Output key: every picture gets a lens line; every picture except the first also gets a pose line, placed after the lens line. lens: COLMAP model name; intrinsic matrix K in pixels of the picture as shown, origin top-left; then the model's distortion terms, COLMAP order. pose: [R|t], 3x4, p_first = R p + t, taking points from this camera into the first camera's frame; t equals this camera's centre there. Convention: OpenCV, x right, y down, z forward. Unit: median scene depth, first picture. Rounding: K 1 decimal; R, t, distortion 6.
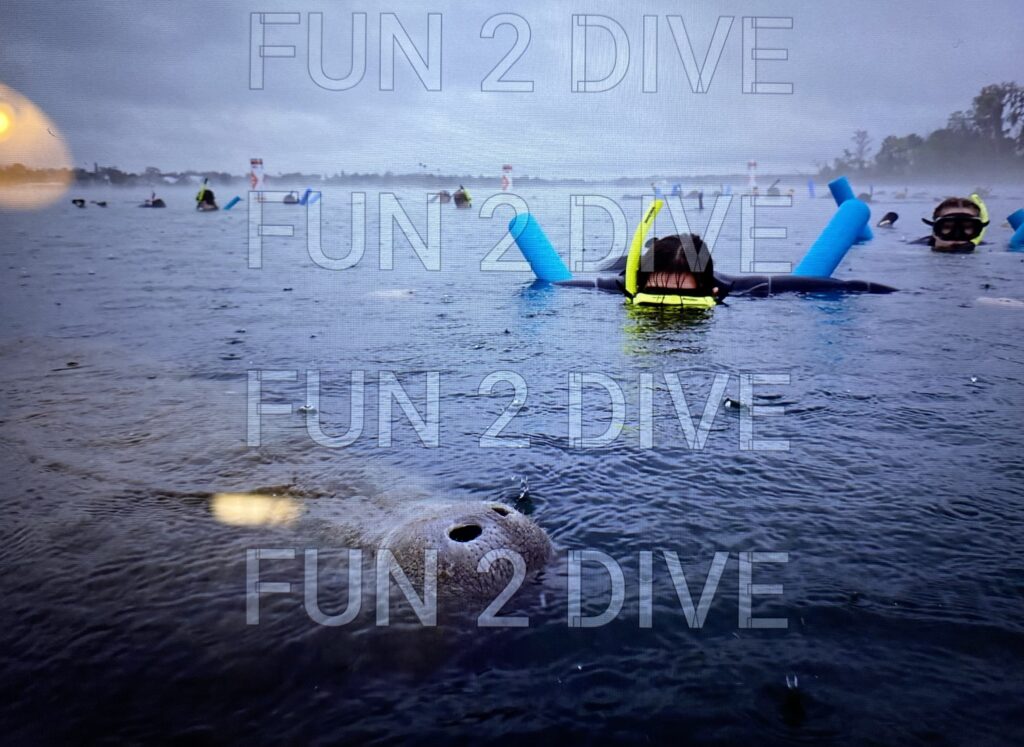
lens RADIAL K [[766.9, 0, 512.6], [0, 766.9, 371.5], [0, 0, 1]] dist [0.033400, -0.000024]
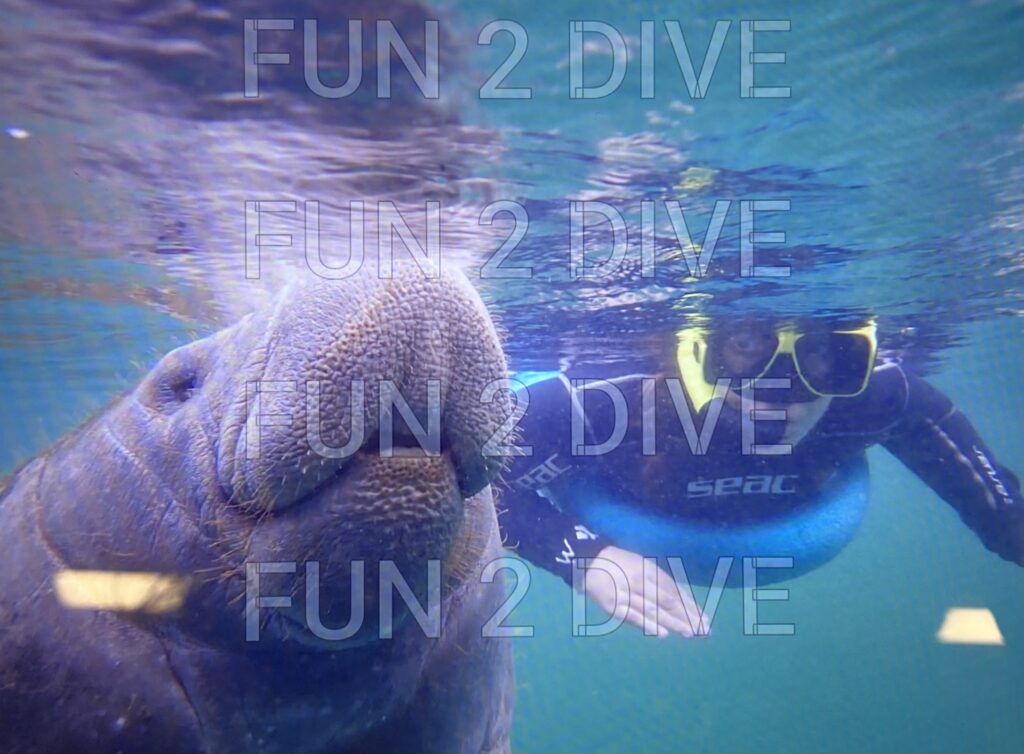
lens RADIAL K [[770.3, 0, 522.8], [0, 770.3, 427.9], [0, 0, 1]] dist [0.052526, -0.003703]
pose [[0.999862, -0.012223, 0.011227, -0.002329], [0.012404, 0.999791, -0.016232, 0.311451], [-0.011027, 0.016369, 0.999805, -0.001087]]
